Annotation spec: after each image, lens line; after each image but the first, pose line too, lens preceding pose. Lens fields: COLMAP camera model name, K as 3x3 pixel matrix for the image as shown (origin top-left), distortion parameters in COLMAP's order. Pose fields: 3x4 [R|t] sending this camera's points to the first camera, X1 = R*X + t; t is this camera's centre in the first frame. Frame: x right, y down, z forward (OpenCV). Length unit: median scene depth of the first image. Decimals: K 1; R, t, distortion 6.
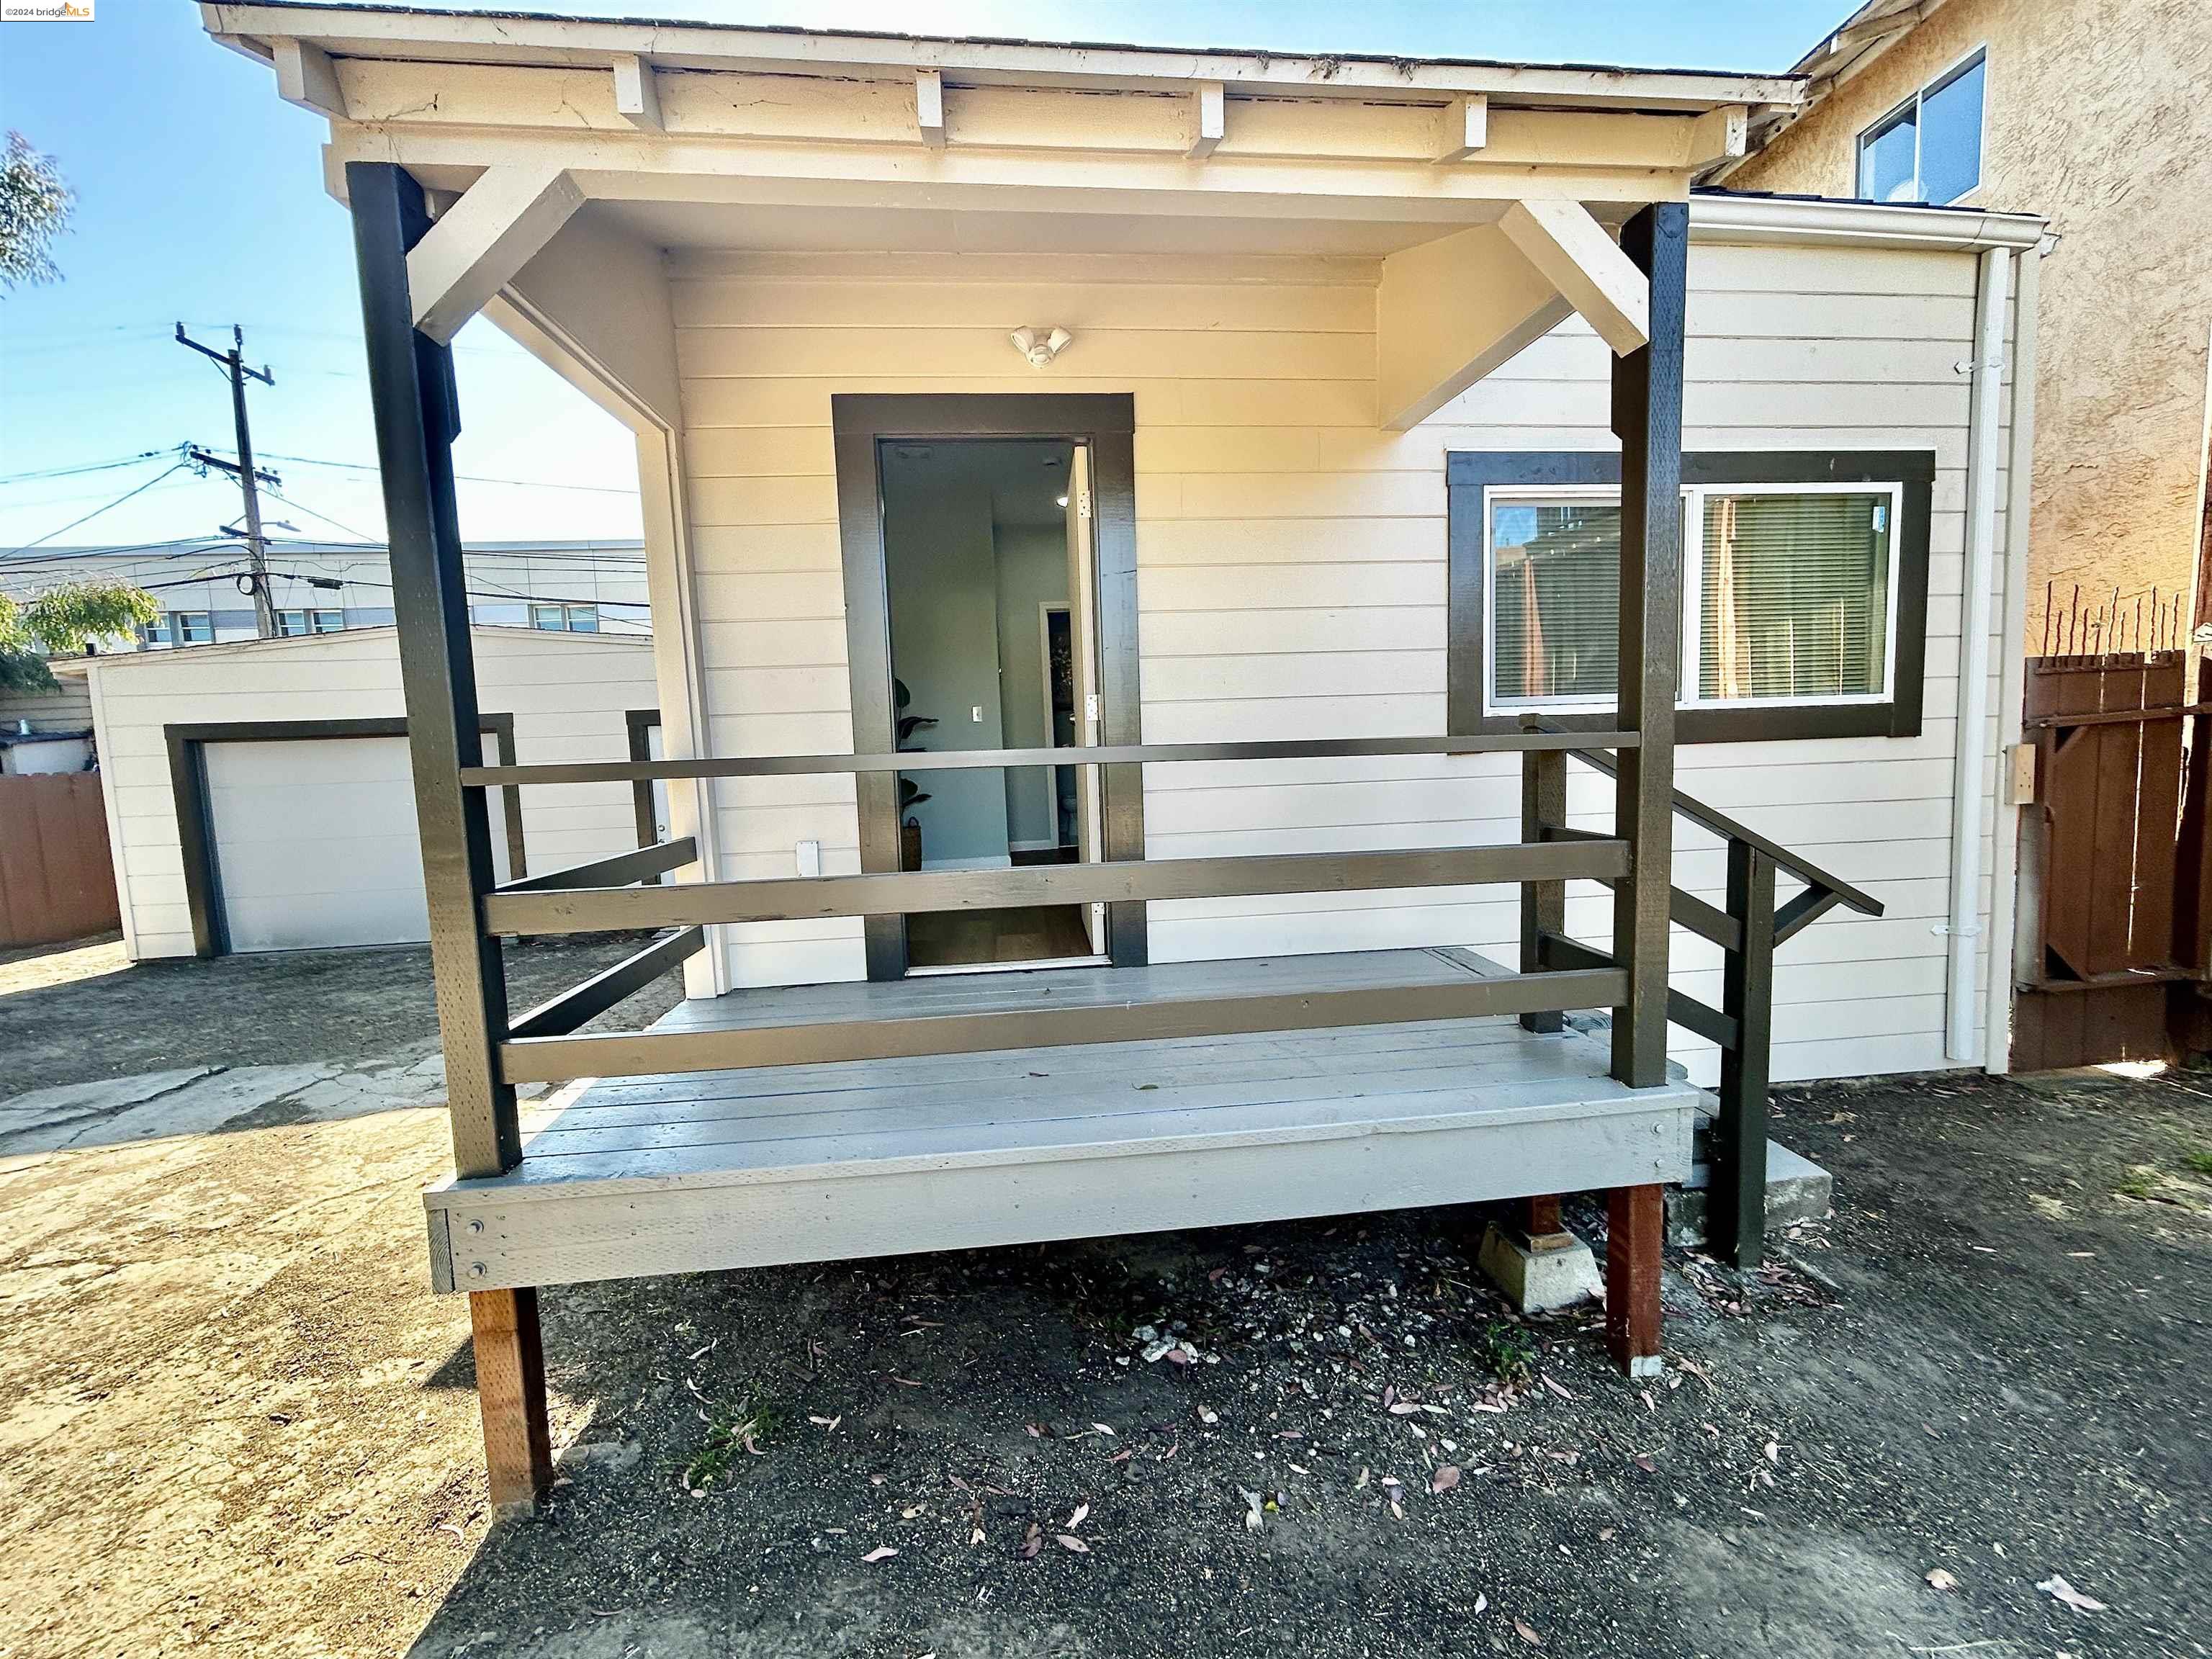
lens RADIAL K [[894.9, 0, 1093.4], [0, 894.9, 836.0], [0, 0, 1]] dist [0.000667, 0.000088]
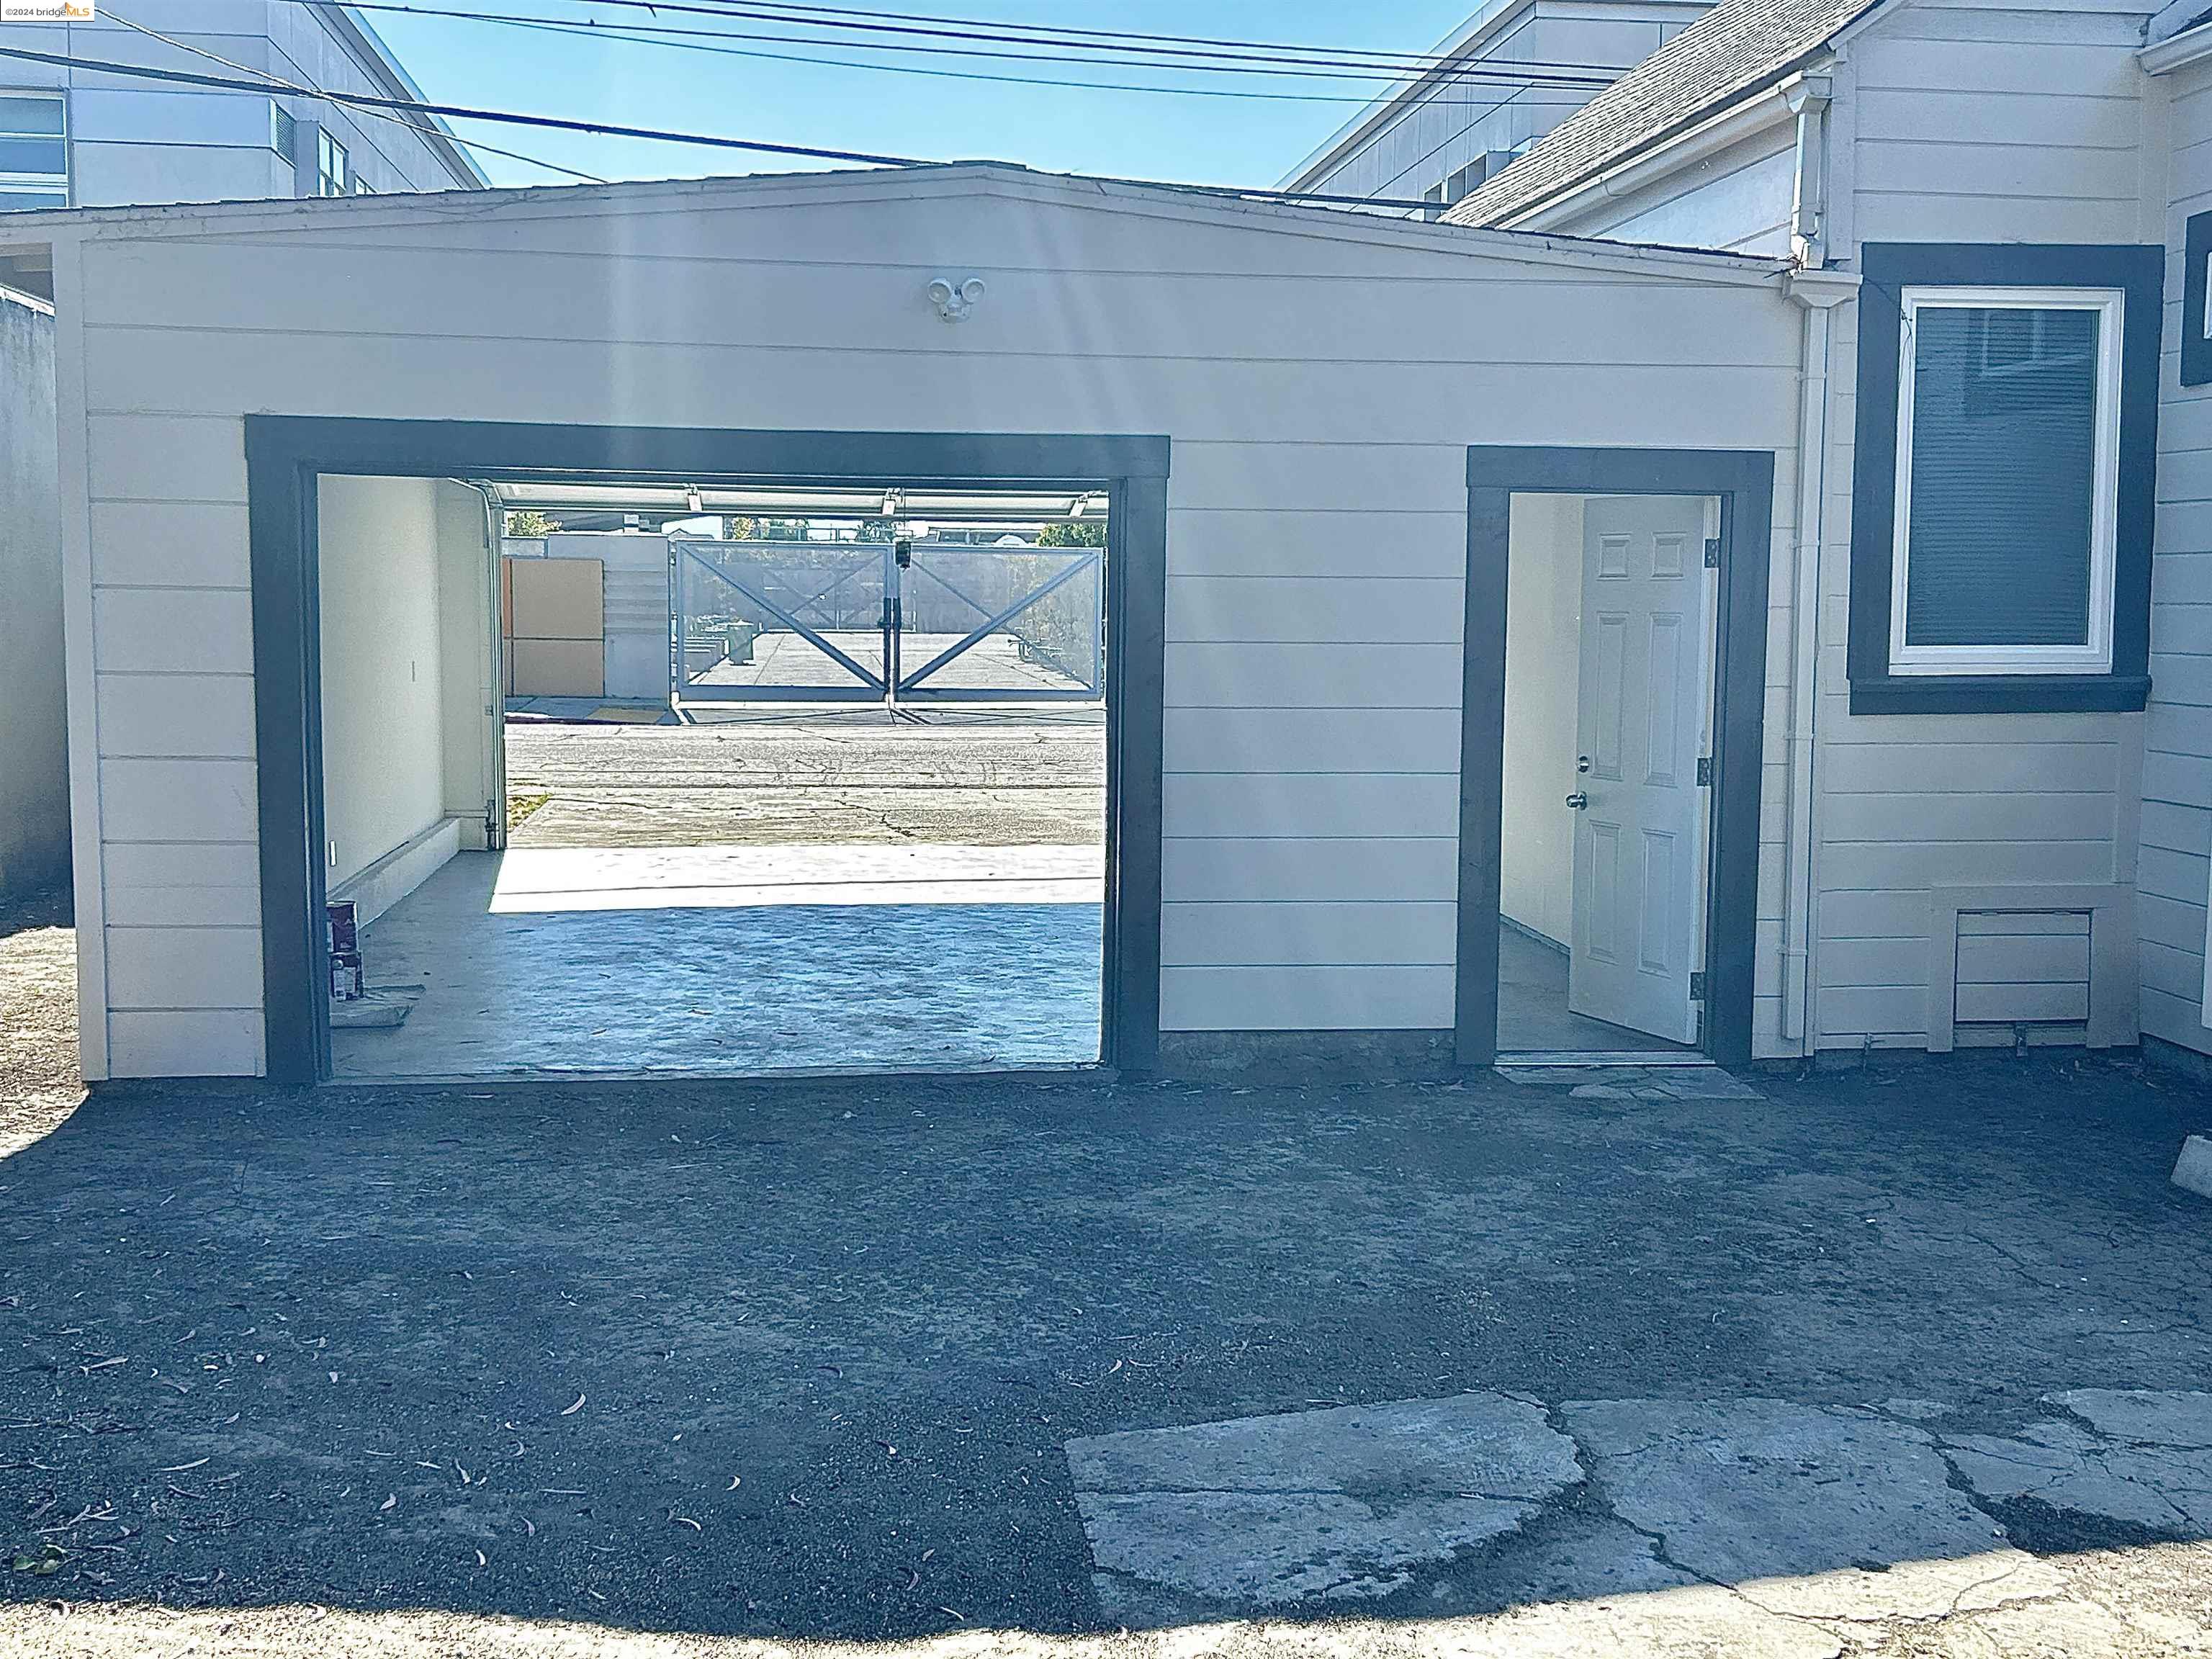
lens RADIAL K [[2707.9, 0, 1102.5], [0, 2707.9, 827.4], [0, 0, 1]] dist [-0.002940, 0.000000]
pose [[0.998316, 0.043435, 0.038441, -0.406648], [-0.044249, 0.998809, 0.020568, -0.000257], [-0.037501, -0.022235, 0.999049, -0.043868]]
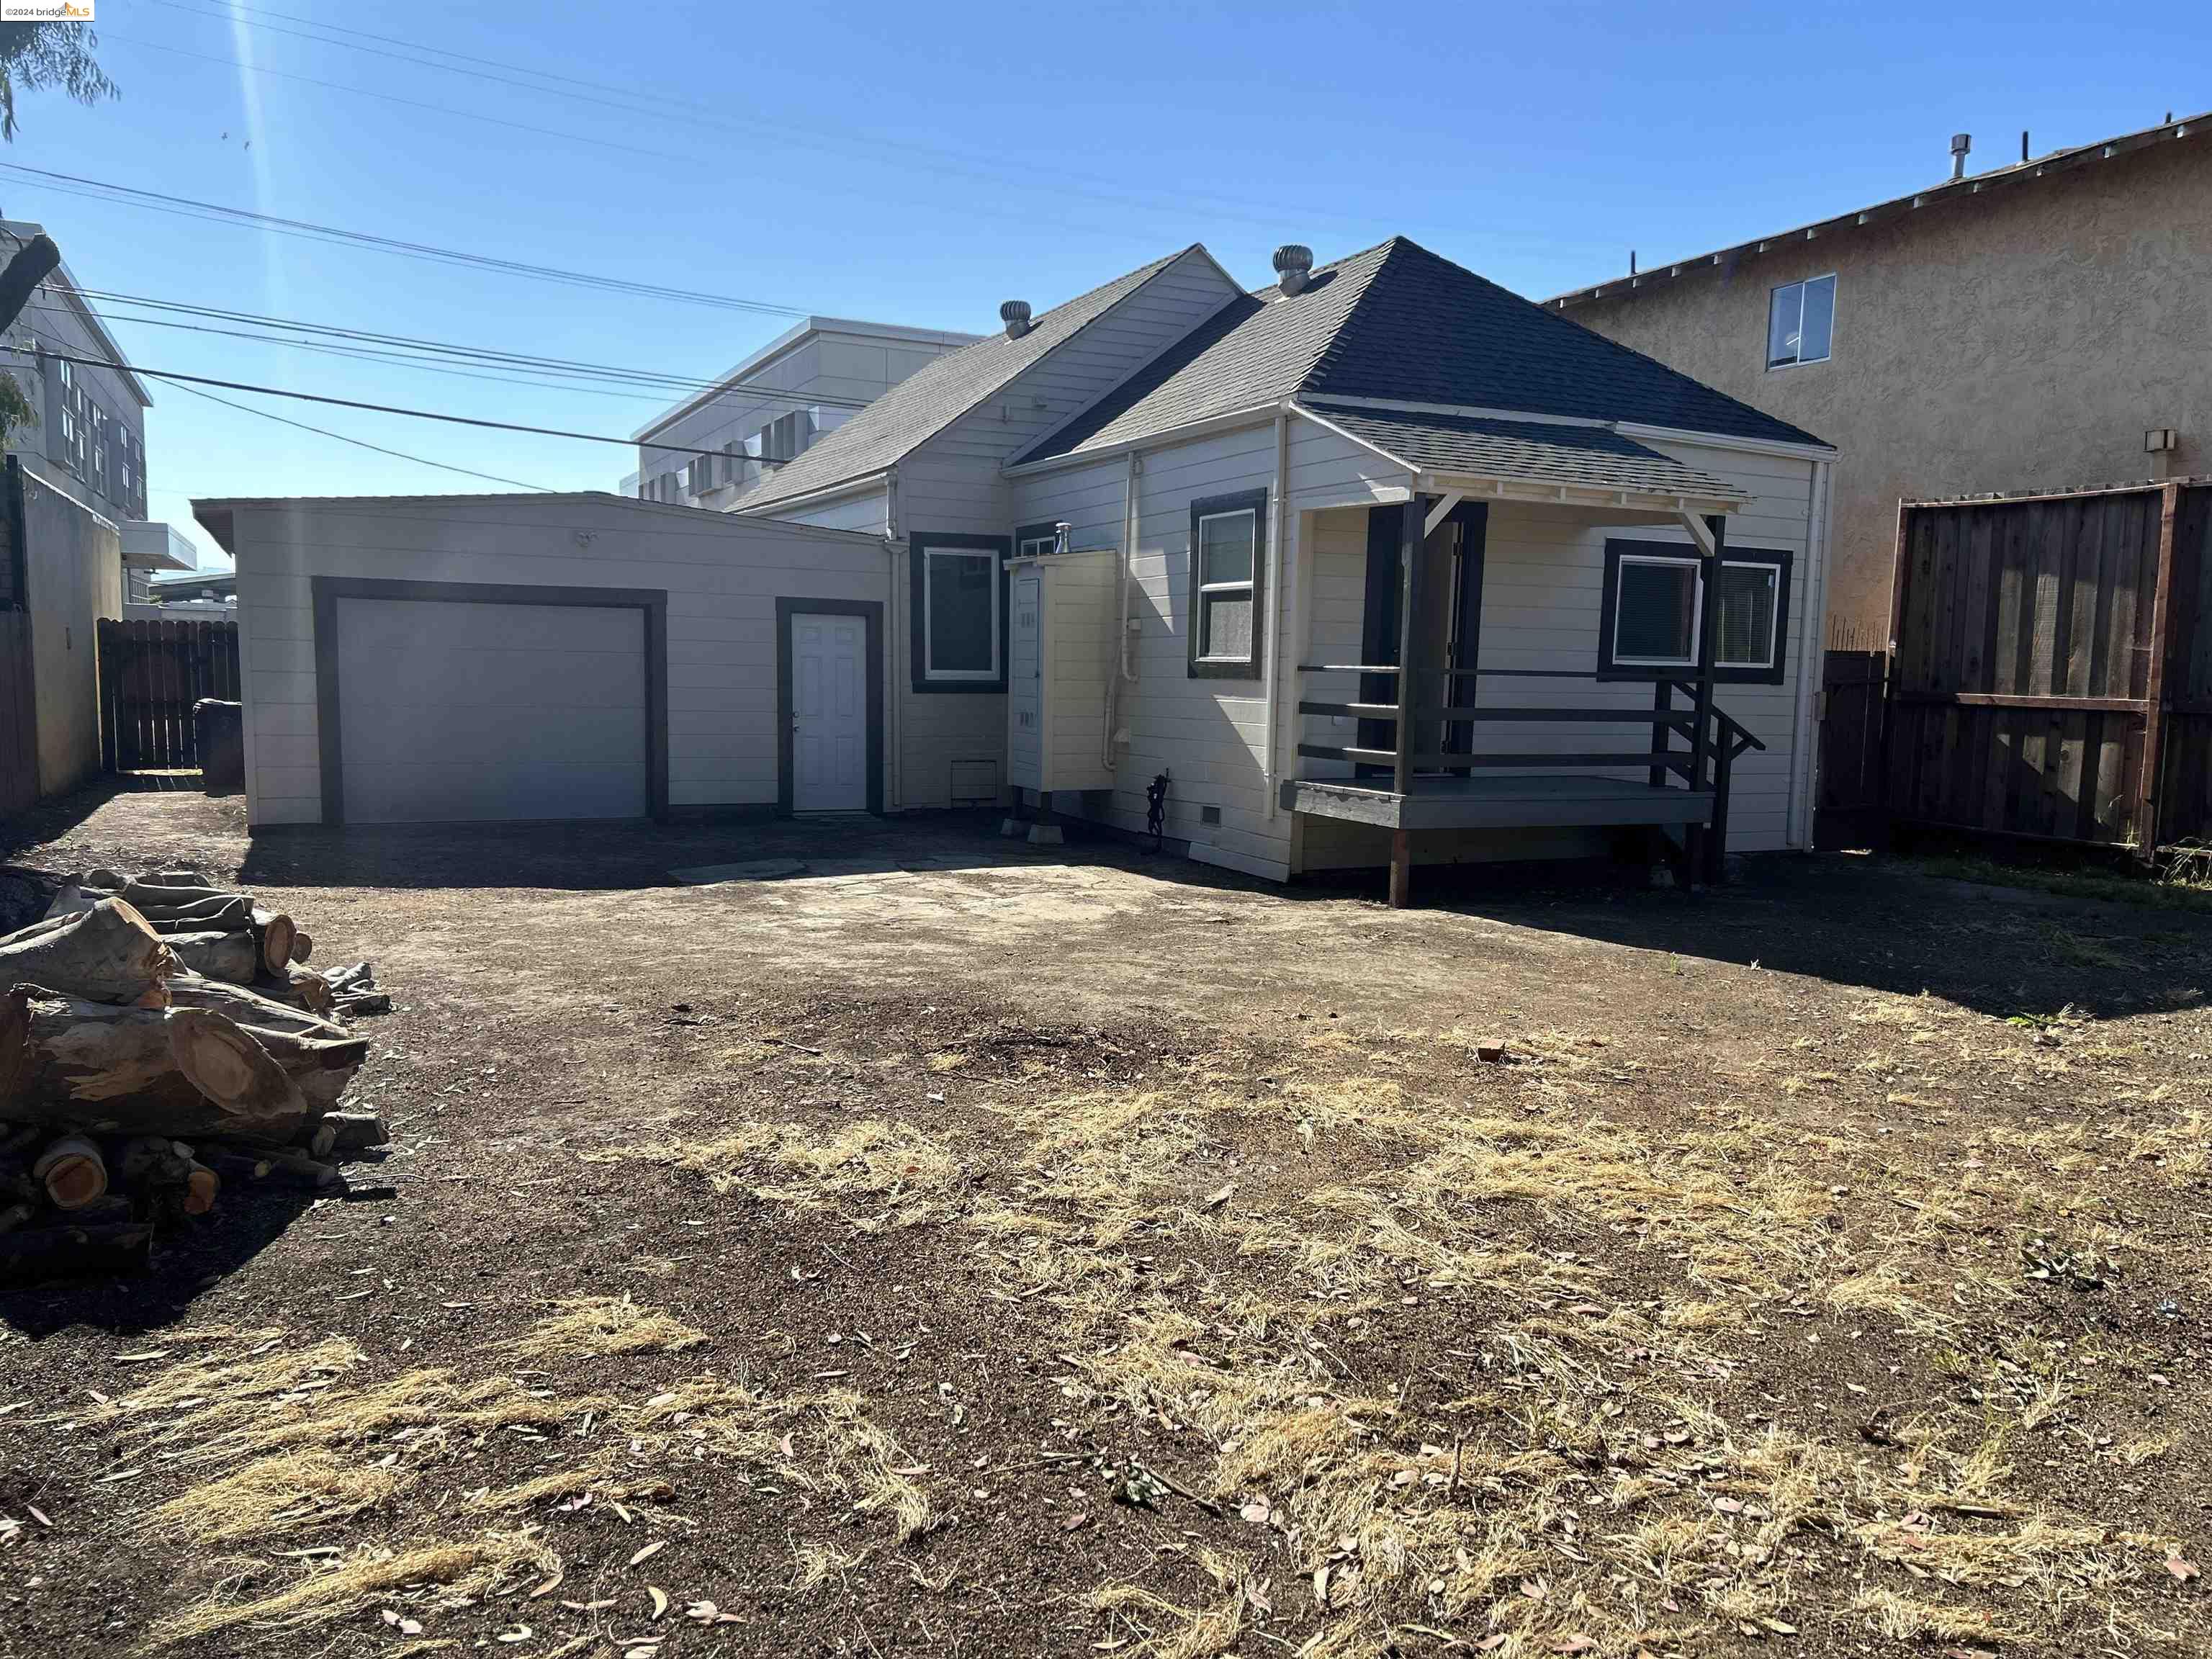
lens RADIAL K [[1656.1, 0, 1132.2], [0, 1656.1, 876.5], [0, 0, 1]] dist [0.020278, 0.001368]
pose [[0.936886, 0.014663, 0.349327, -0.461587], [-0.027050, 0.999165, 0.030606, 0.064484], [-0.348587, -0.038124, 0.936501, -0.529836]]
